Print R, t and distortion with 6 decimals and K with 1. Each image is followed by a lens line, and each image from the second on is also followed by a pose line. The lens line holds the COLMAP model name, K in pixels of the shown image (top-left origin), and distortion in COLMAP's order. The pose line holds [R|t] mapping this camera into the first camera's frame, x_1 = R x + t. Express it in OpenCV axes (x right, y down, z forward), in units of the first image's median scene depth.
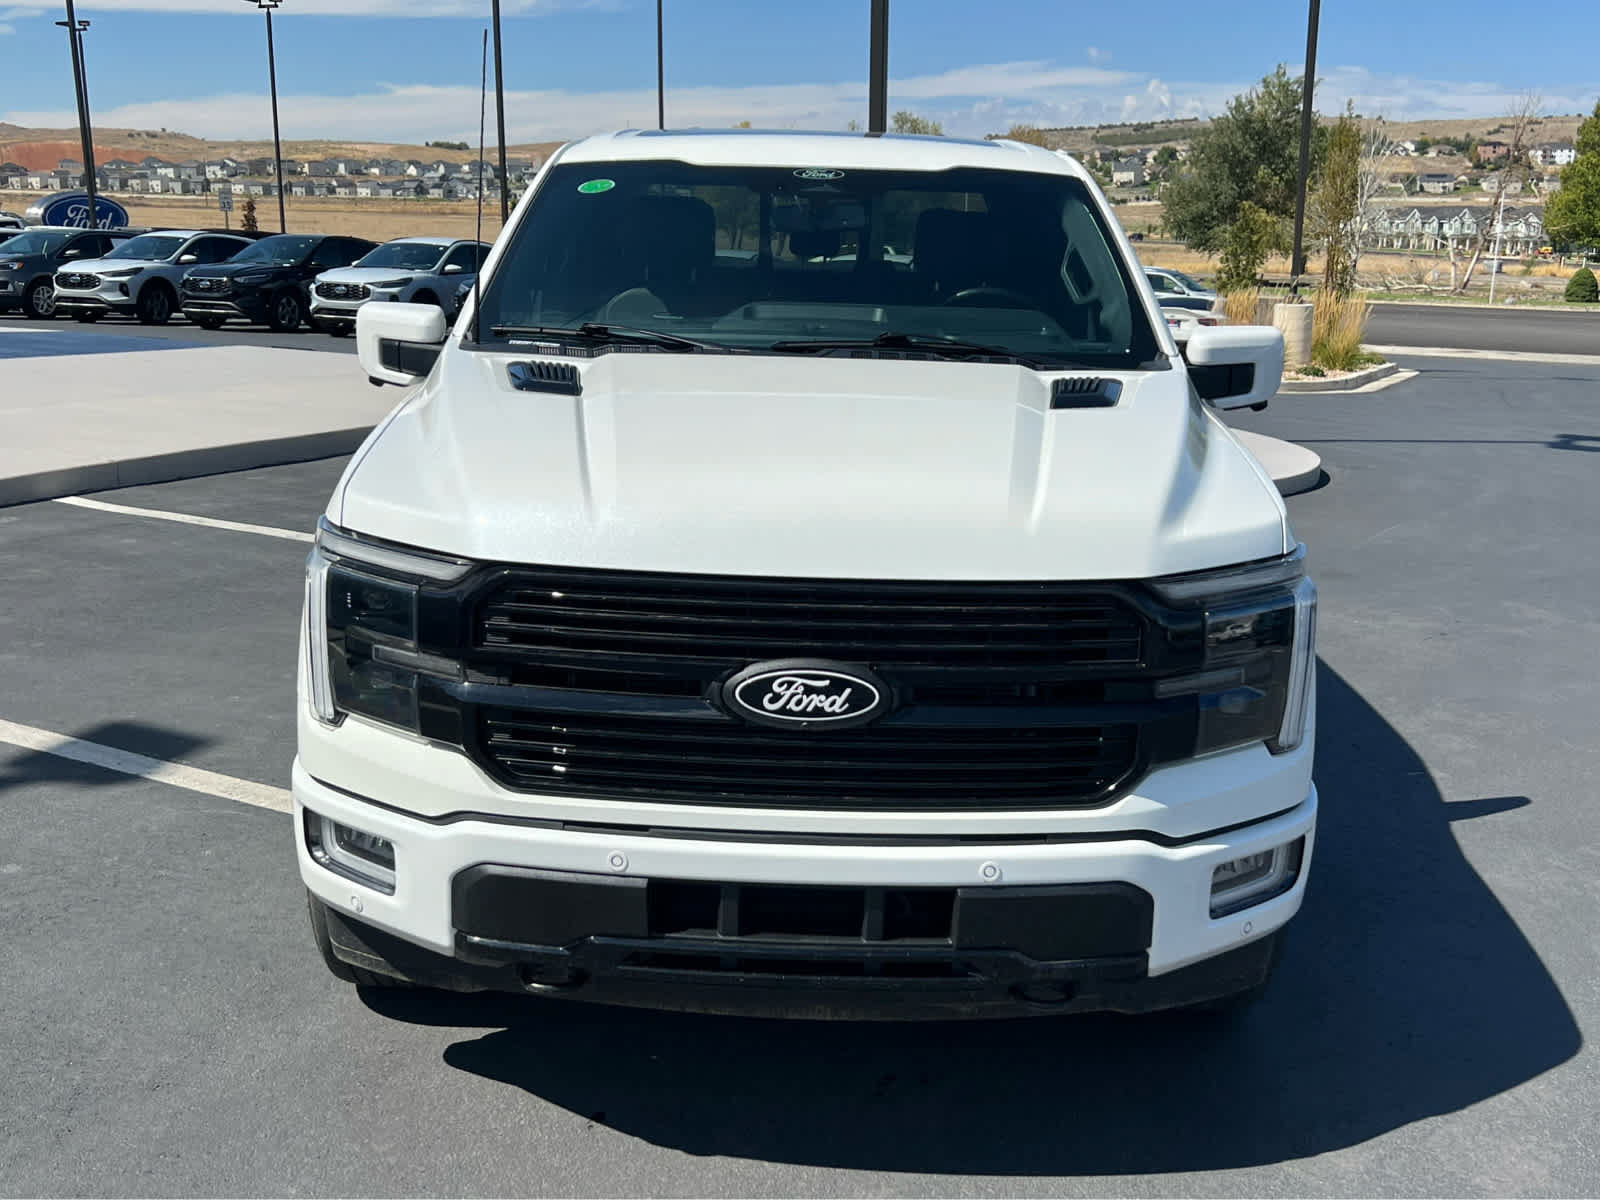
lens RADIAL K [[1643.4, 0, 792.2], [0, 1643.4, 593.4], [0, 0, 1]] dist [0.123691, -0.298716]
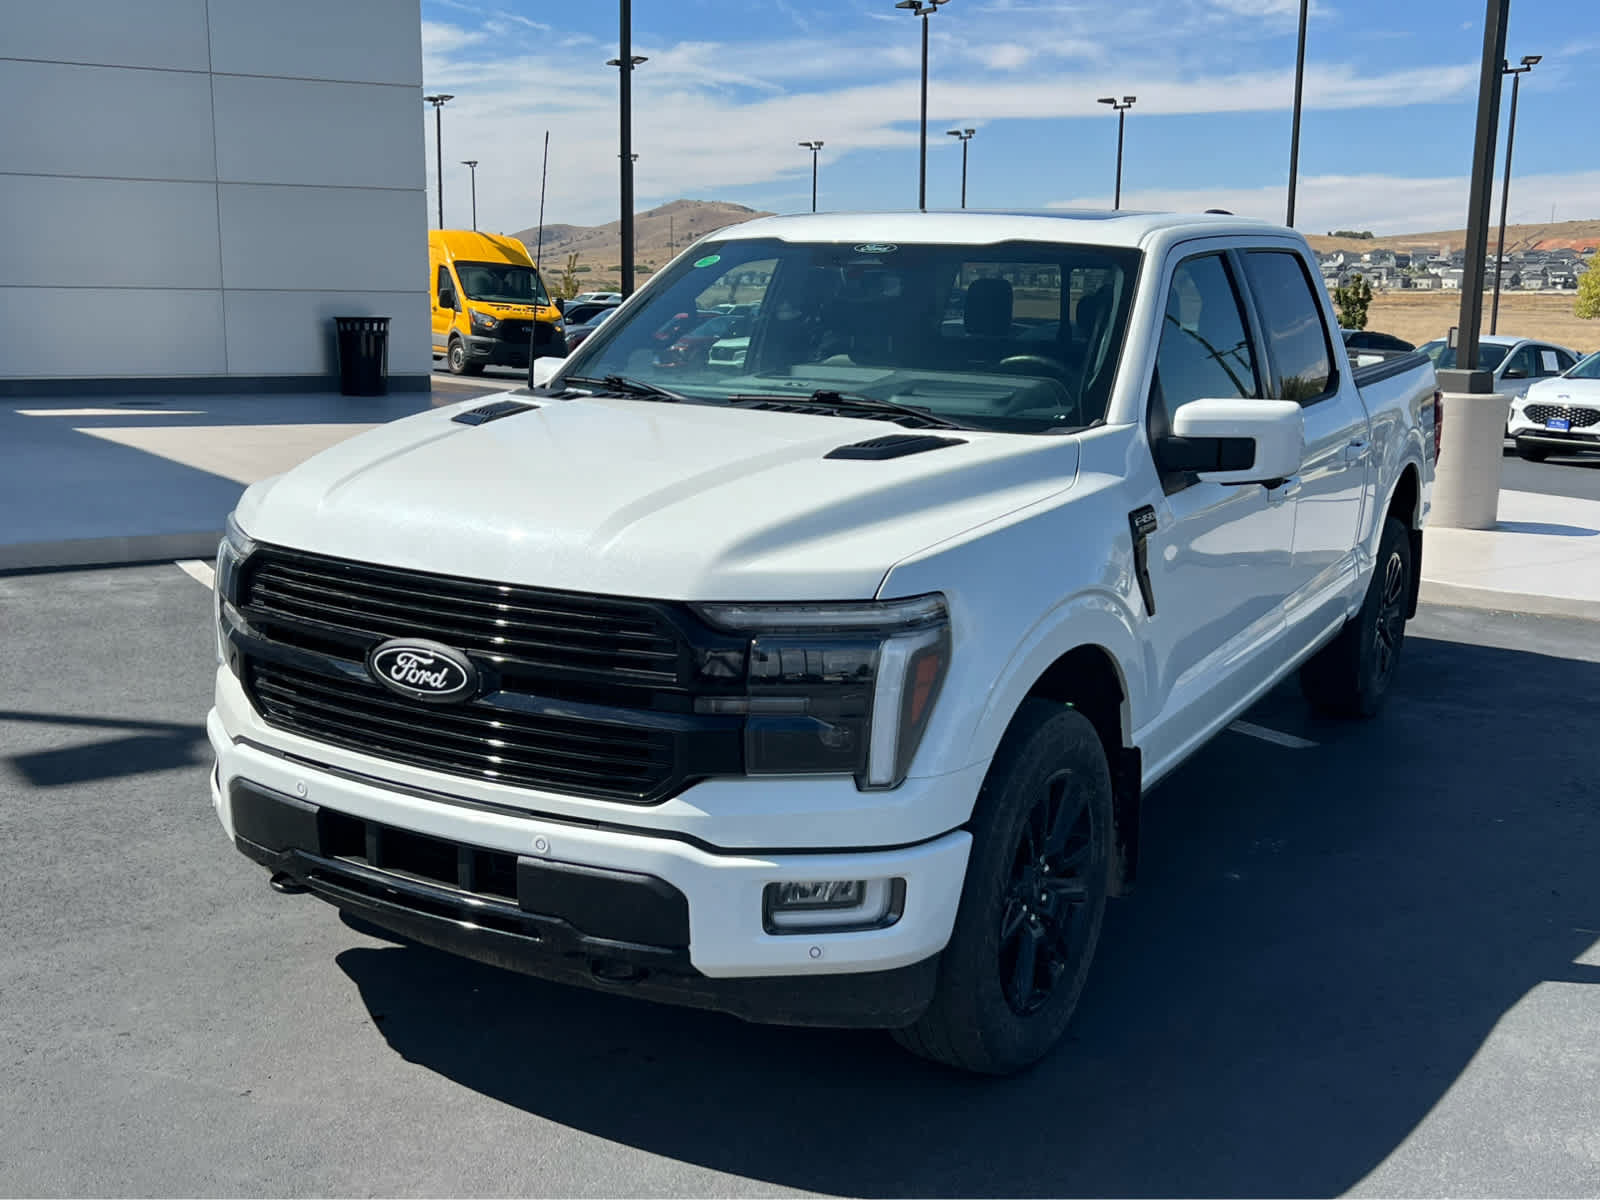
lens RADIAL K [[1643.4, 0, 792.2], [0, 1643.4, 593.4], [0, 0, 1]] dist [0.123691, -0.298716]
pose [[0.873046, 0.089923, -0.479274, 0.771978], [-0.114669, 0.993148, -0.022543, 0.002354], [0.473963, 0.074639, 0.877376, 0.067679]]
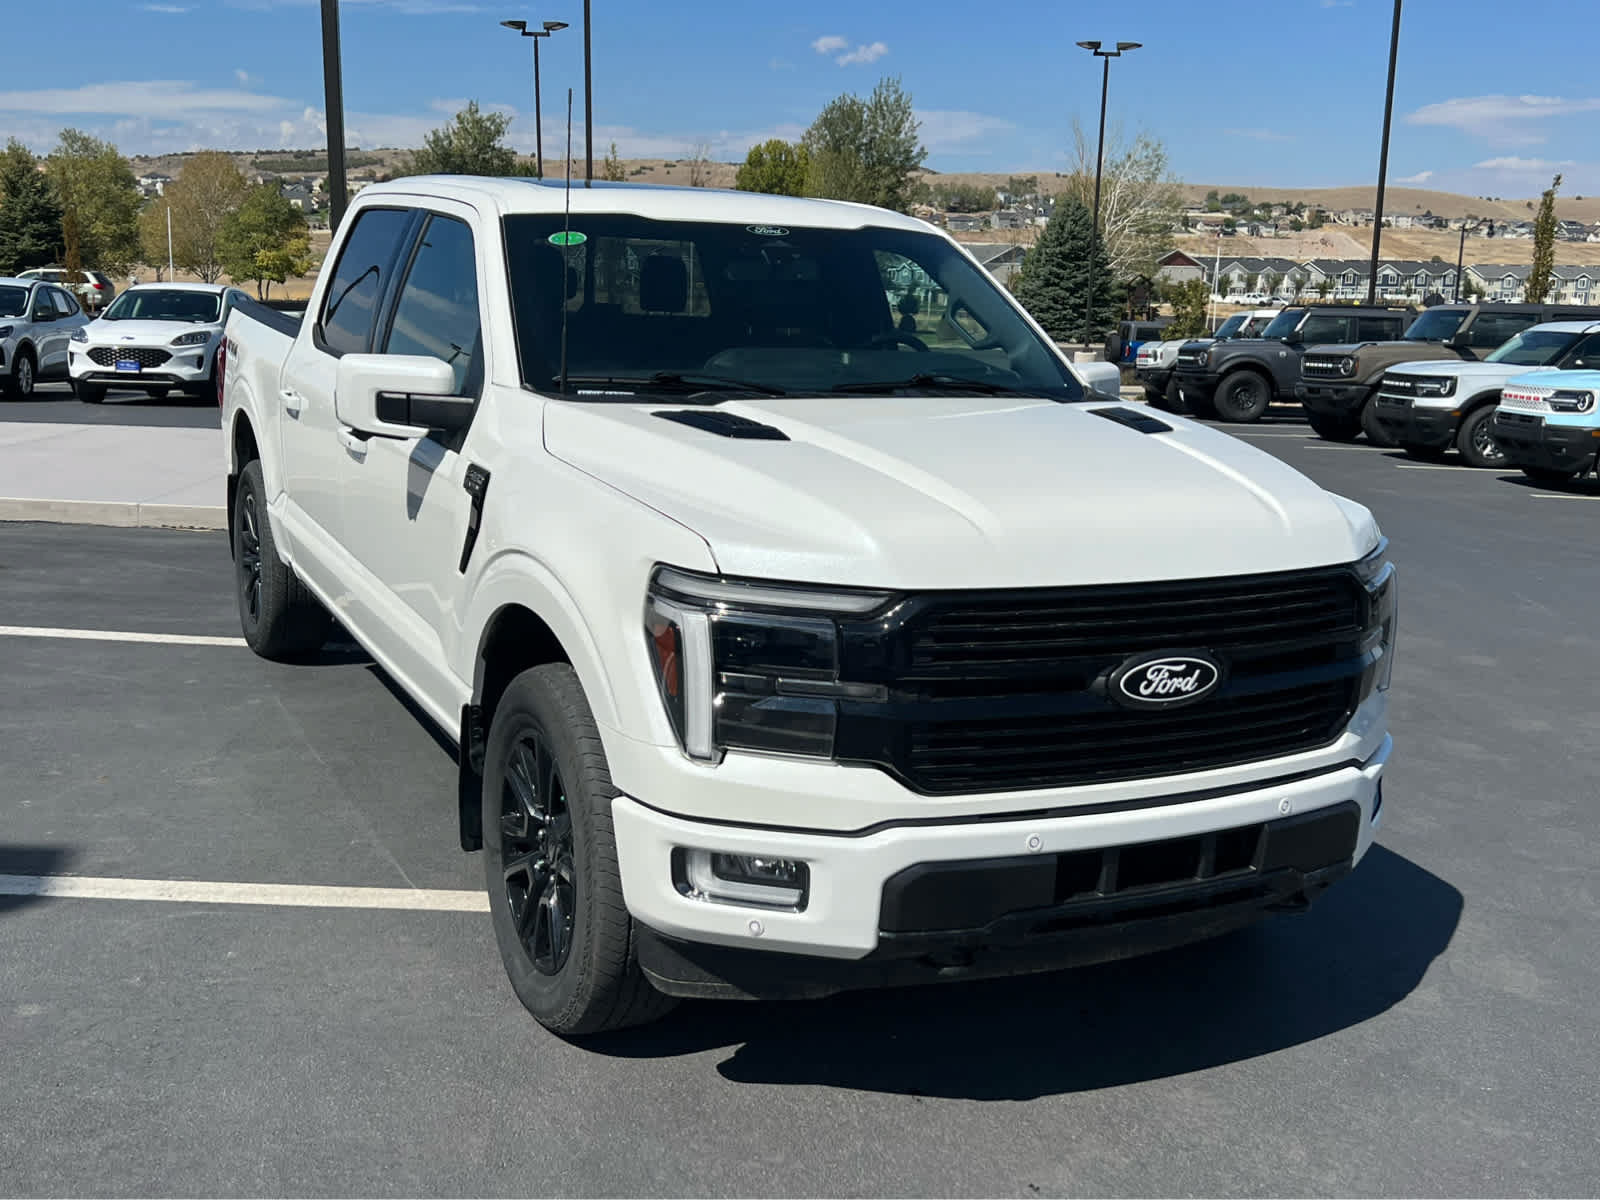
lens RADIAL K [[1652.4, 0, 800.0], [0, 1652.4, 600.0], [0, 0, 1]] dist [0.123765, -0.309915]
pose [[0.886162, -0.084090, 0.455682, -0.733726], [0.090724, 0.995849, 0.007338, -0.027105], [-0.454407, 0.034839, 0.890113, 0.042590]]
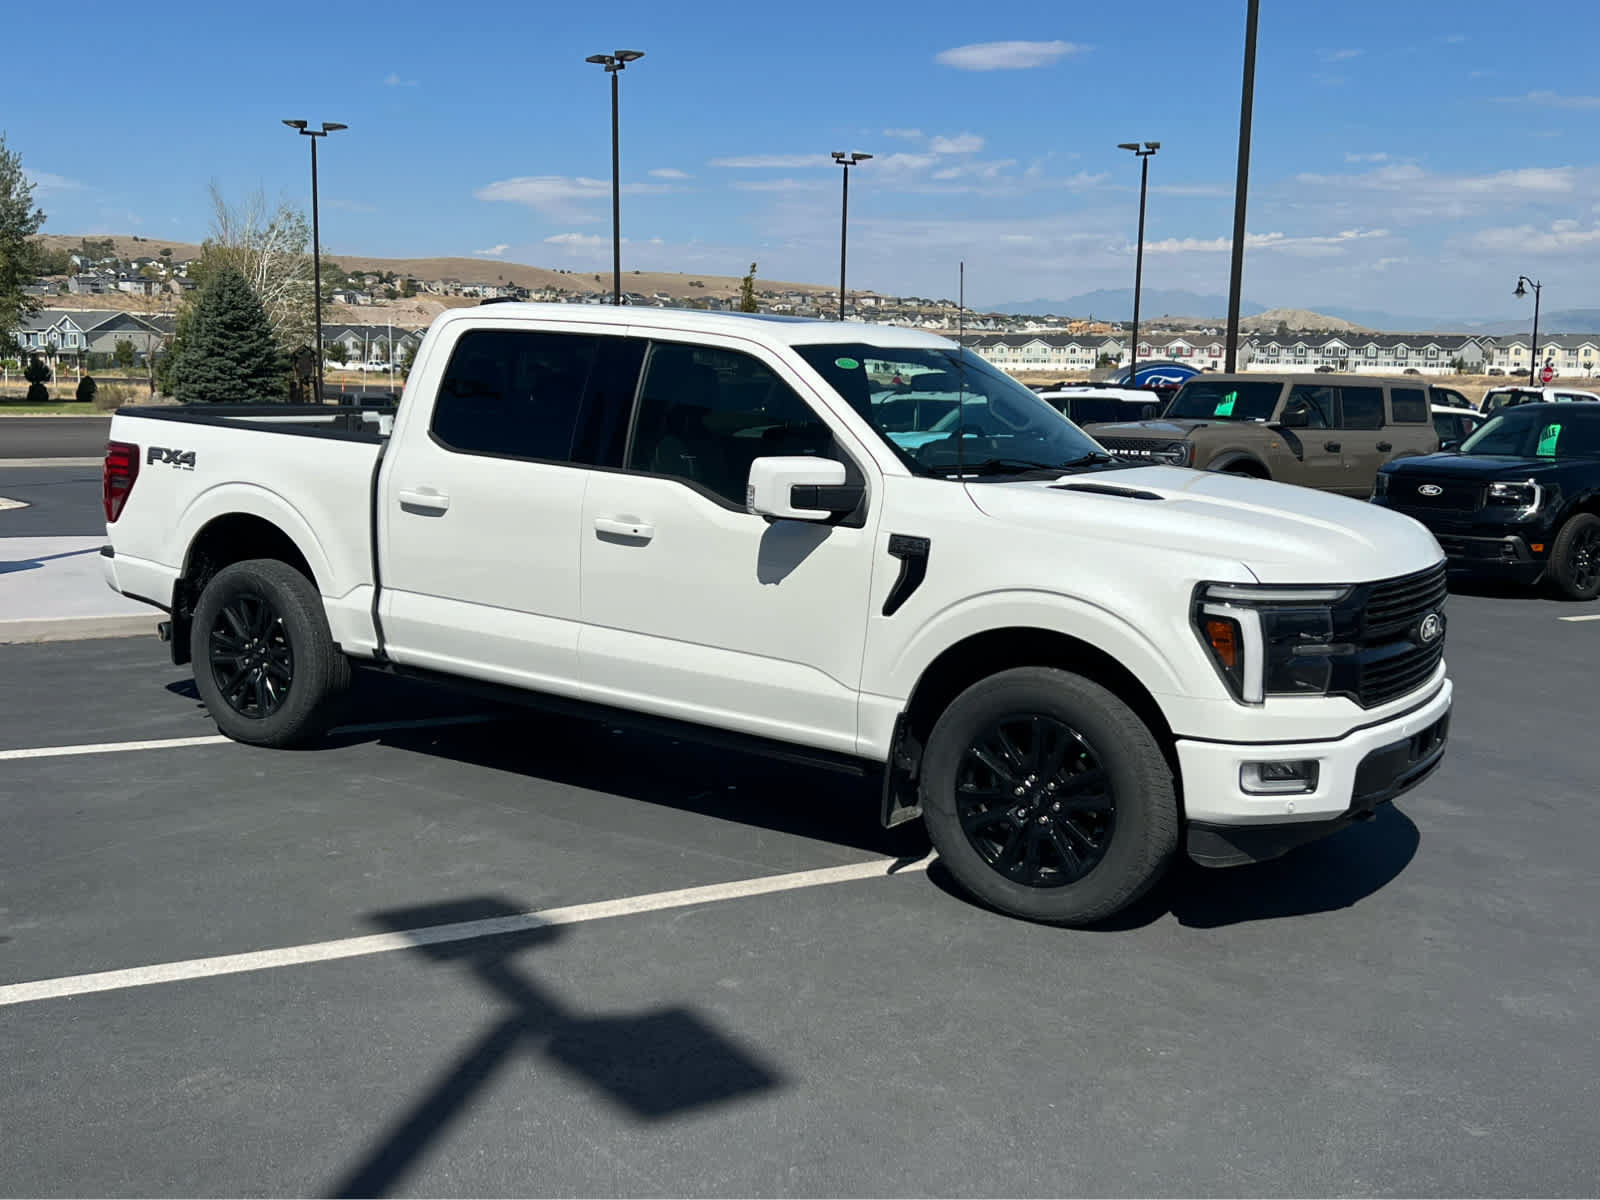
lens RADIAL K [[1643.4, 0, 792.2], [0, 1643.4, 593.4], [0, 0, 1]] dist [0.123691, -0.298716]
pose [[0.542411, -0.128435, 0.830238, -1.964283], [0.178423, 0.983312, 0.035547, -0.177319], [-0.820948, 0.128852, 0.556275, 0.483188]]
